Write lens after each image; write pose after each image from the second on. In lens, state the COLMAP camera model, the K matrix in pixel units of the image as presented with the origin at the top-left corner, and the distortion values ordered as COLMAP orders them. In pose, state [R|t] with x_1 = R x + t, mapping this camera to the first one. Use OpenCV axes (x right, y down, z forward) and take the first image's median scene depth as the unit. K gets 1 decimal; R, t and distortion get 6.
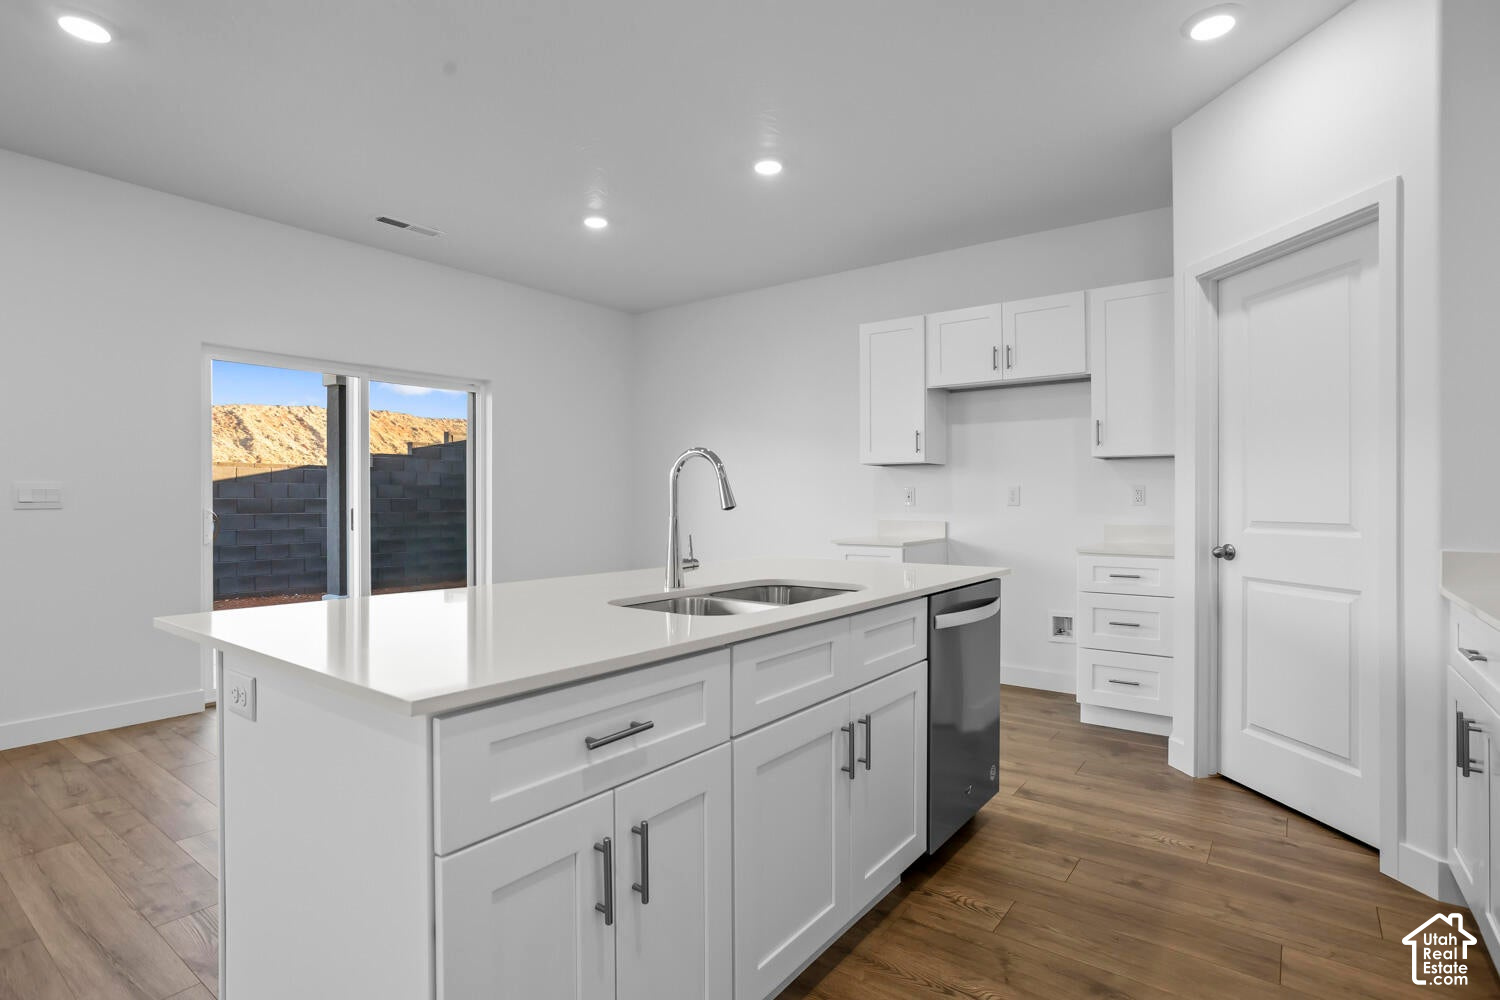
lens RADIAL K [[755.5, 0, 748.7], [0, 755.5, 501.5], [0, 0, 1]] dist [-0.031022, 0.018205]
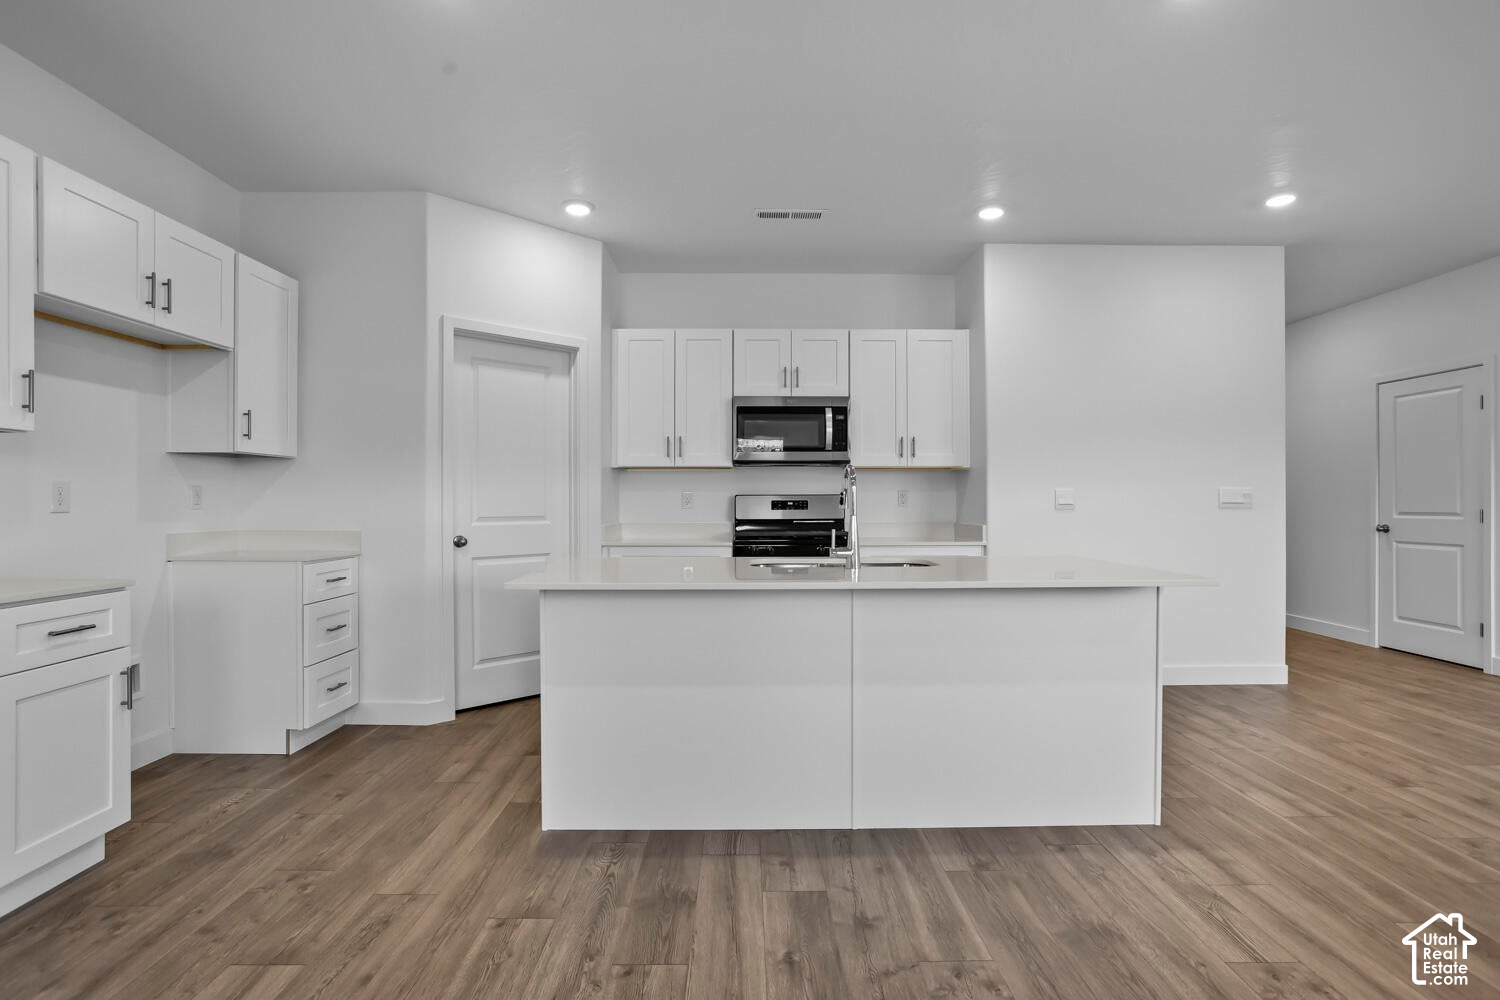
lens RADIAL K [[755.5, 0, 736.8], [0, 755.5, 510.2], [0, 0, 1]] dist [-0.031022, 0.018205]
pose [[-0.605280, 0.006161, 0.795989, -0.673180], [0.014339, 0.999892, 0.003164, 0.014120], [-0.795884, 0.013329, -0.605303, 1.308853]]
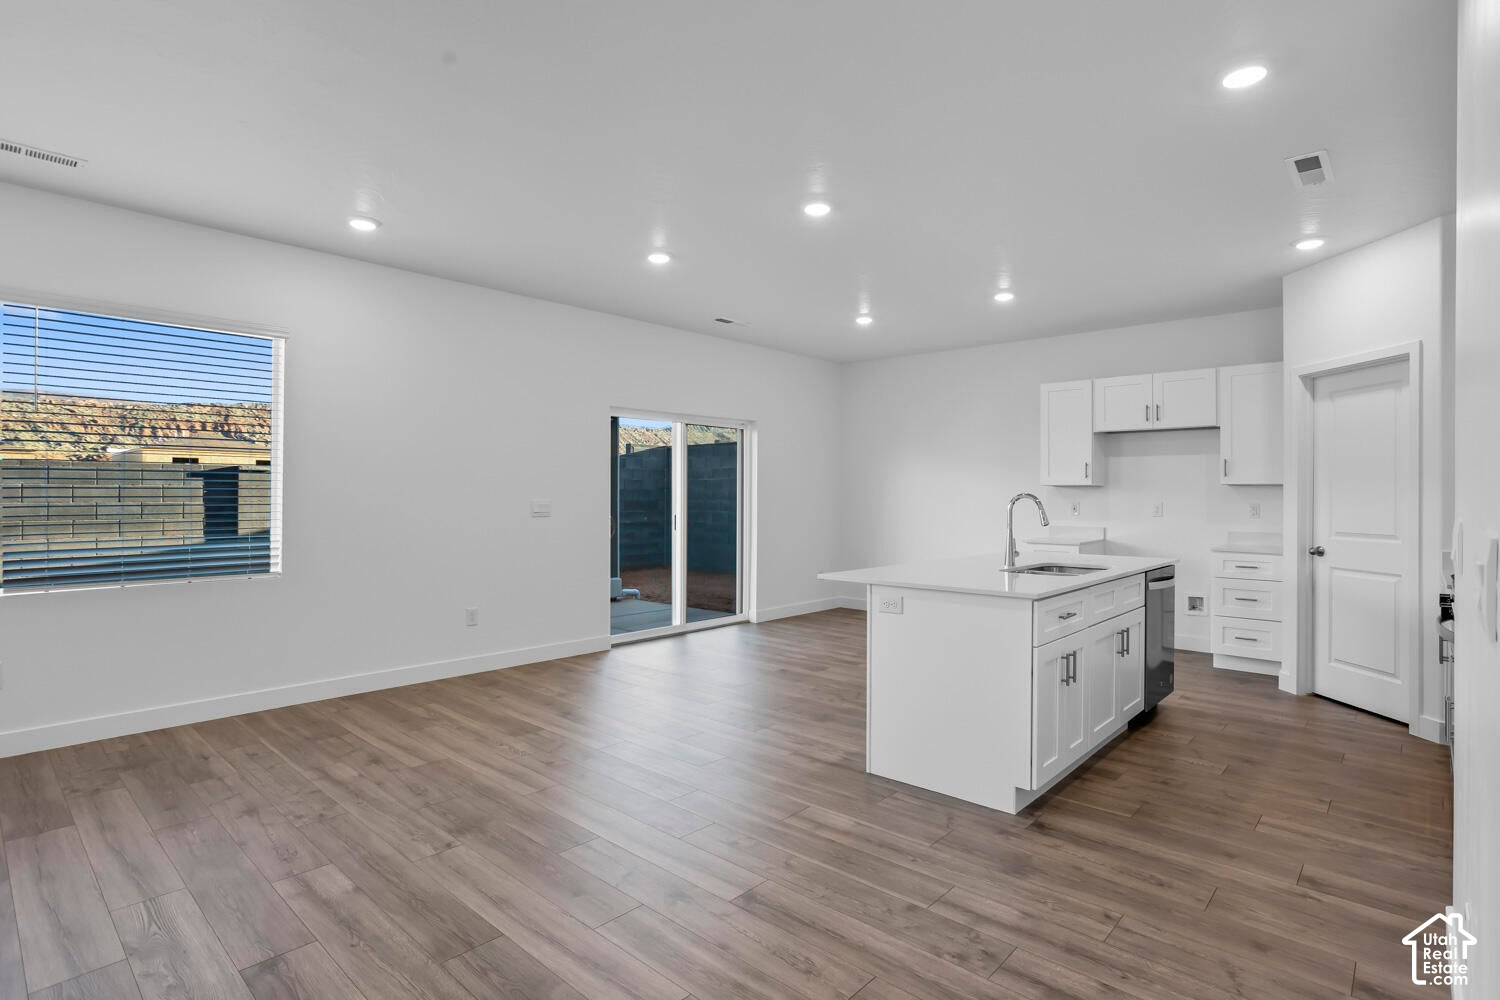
lens RADIAL K [[755.5, 0, 748.0], [0, 755.5, 495.2], [0, 0, 1]] dist [-0.031022, 0.018205]
pose [[0.995351, 0.004417, -0.096211, -0.375372], [-0.004726, 0.999984, -0.002982, -0.036800], [0.096196, 0.003423, 0.995357, -0.628379]]
